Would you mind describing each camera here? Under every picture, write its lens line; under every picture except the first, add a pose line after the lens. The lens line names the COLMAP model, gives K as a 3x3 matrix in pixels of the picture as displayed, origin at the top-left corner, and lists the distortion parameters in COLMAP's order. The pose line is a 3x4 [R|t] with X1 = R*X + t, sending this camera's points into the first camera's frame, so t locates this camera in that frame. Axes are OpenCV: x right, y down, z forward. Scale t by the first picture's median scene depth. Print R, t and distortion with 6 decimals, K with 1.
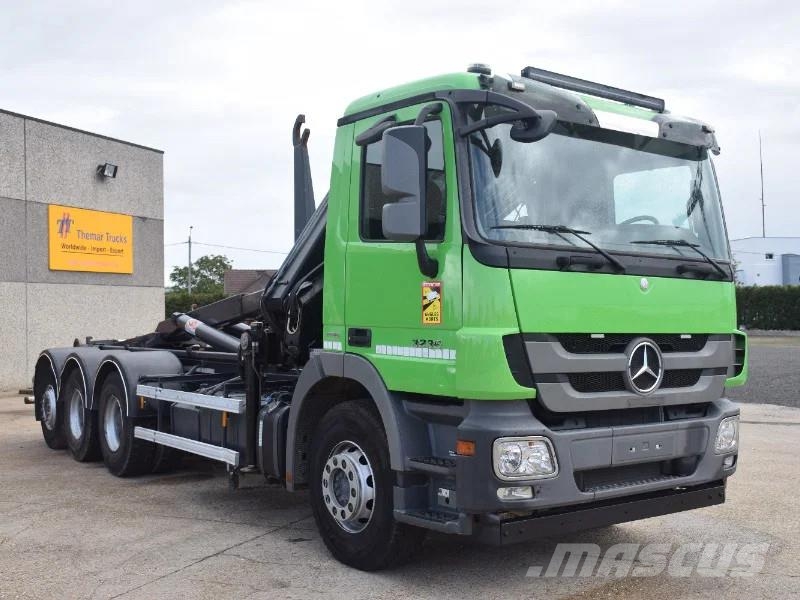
lens RADIAL K [[948.8, 0, 396.8], [0, 948.8, 301.4], [0, 0, 1]] dist [0.003511, 0.048633]
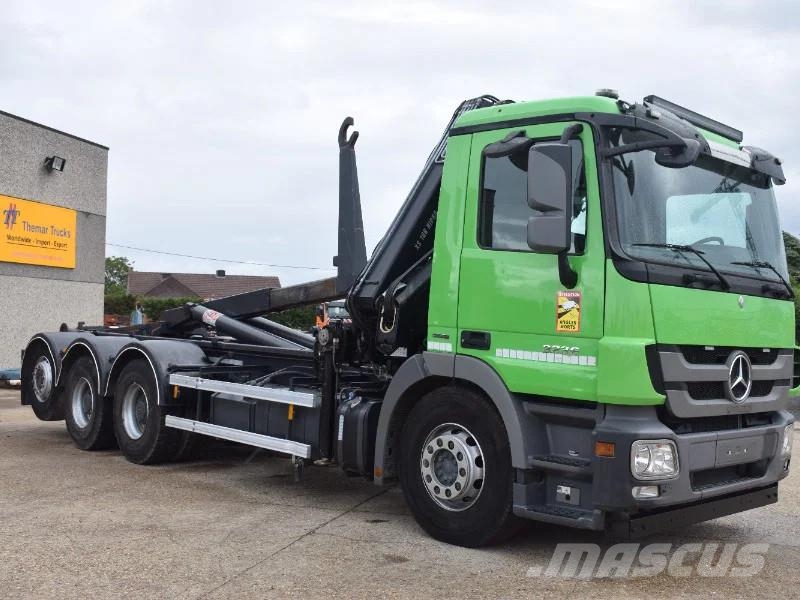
lens RADIAL K [[934.6, 0, 400.6], [0, 934.6, 298.4], [0, 0, 1]] dist [-0.015664, 0.008047]
pose [[0.991528, 0.043290, 0.122466, -0.254937], [-0.043665, 0.999046, 0.000377, -0.005050], [-0.122333, -0.005721, 0.992473, -0.014084]]
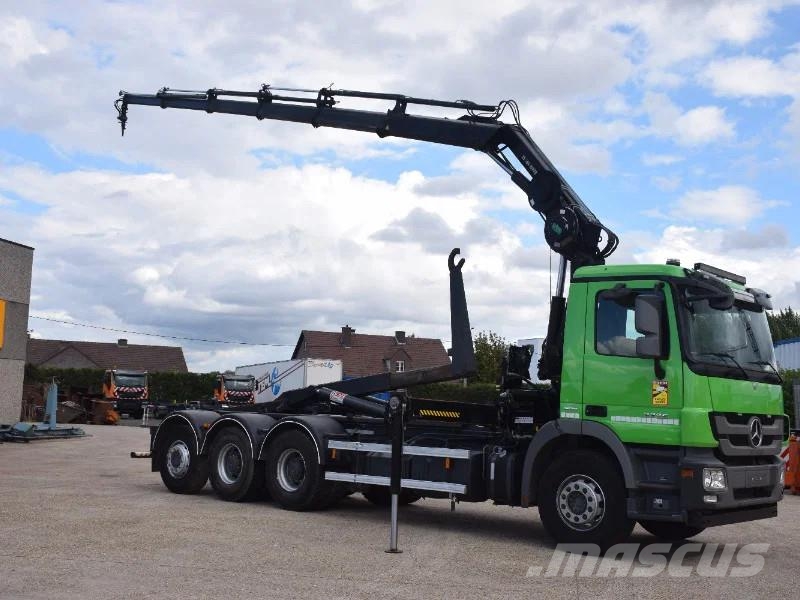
lens RADIAL K [[948.8, 0, 396.8], [0, 948.8, 301.4], [0, 0, 1]] dist [0.003511, 0.048633]
pose [[0.981868, 0.052379, 0.182184, -0.726796], [-0.037390, 0.995700, -0.084758, -0.000155], [-0.185840, 0.076409, 0.979605, -0.631822]]
